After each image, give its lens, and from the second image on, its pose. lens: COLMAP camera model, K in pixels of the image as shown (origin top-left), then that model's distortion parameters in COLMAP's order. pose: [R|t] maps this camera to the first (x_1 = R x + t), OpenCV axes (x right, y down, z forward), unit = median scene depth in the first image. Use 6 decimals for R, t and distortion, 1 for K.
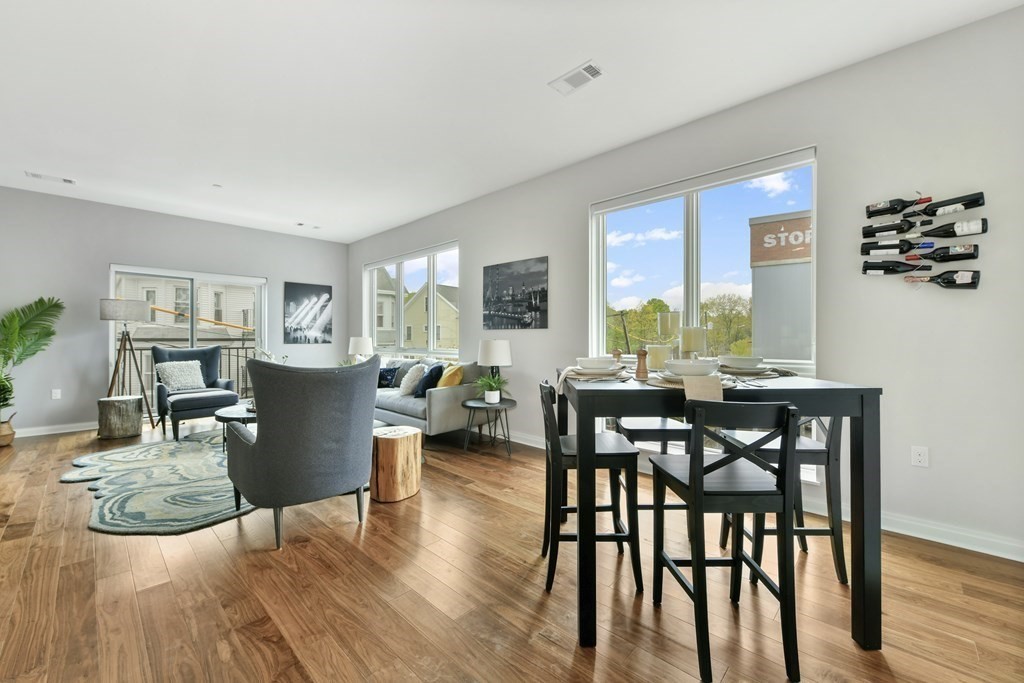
lens RADIAL K [[404.1, 0, 514.0], [0, 404.1, 338.4], [0, 0, 1]] dist [-0.006333, 0.000071]
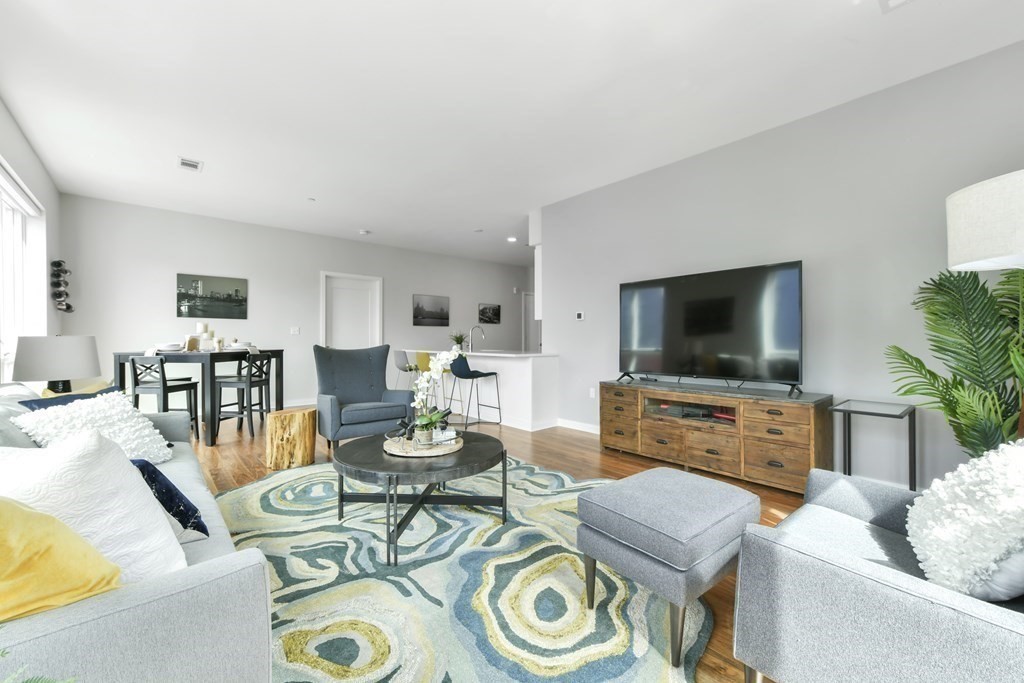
lens RADIAL K [[411.4, 0, 513.4], [0, 411.4, 337.2], [0, 0, 1]] dist [0.002681, 0.000325]
pose [[-0.994989, 0.000983, 0.099982, -1.293353], [0.000980, 1.000000, -0.000077, 0.011975], [-0.099982, 0.000021, -0.994989, 2.583747]]
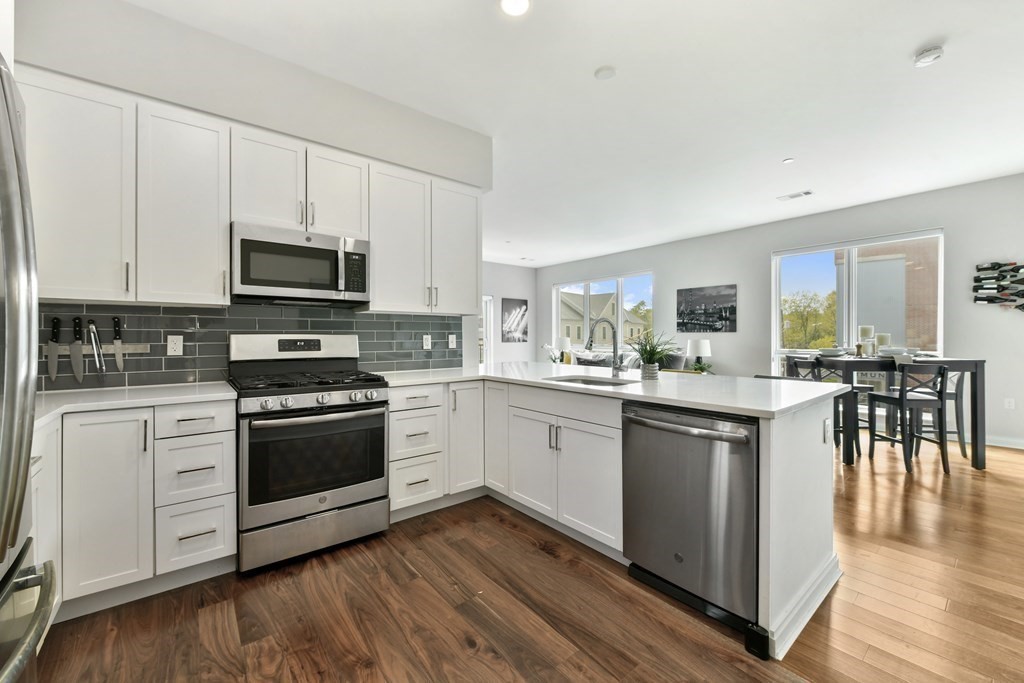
lens RADIAL K [[404.1, 0, 514.0], [0, 404.1, 338.4], [0, 0, 1]] dist [-0.006333, 0.000071]
pose [[0.991798, -0.000387, -0.127815, -0.923410], [0.000572, 0.999999, 0.001408, -0.005570], [0.127814, -0.001469, 0.991797, -1.018336]]
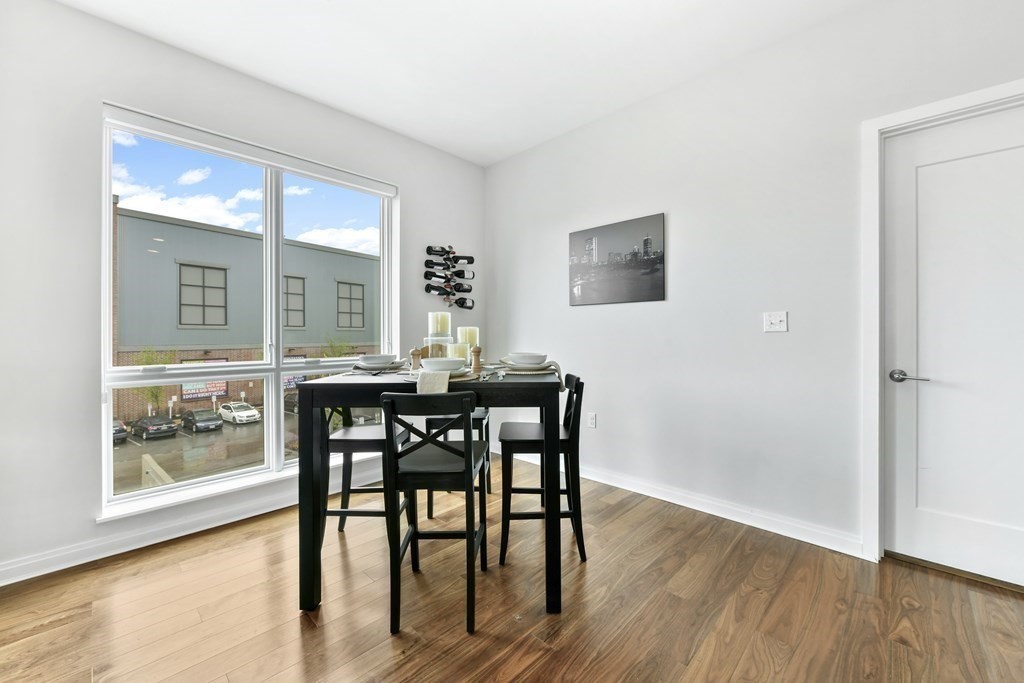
lens RADIAL K [[415.9, 0, 510.6], [0, 415.9, 339.9], [0, 0, 1]] dist [-0.001879, -0.000388]
pose [[0.010569, -0.007169, 0.999918, -0.599871], [0.009376, 0.999931, 0.007070, -0.000445], [-0.999900, 0.009301, 0.010635, 0.685646]]
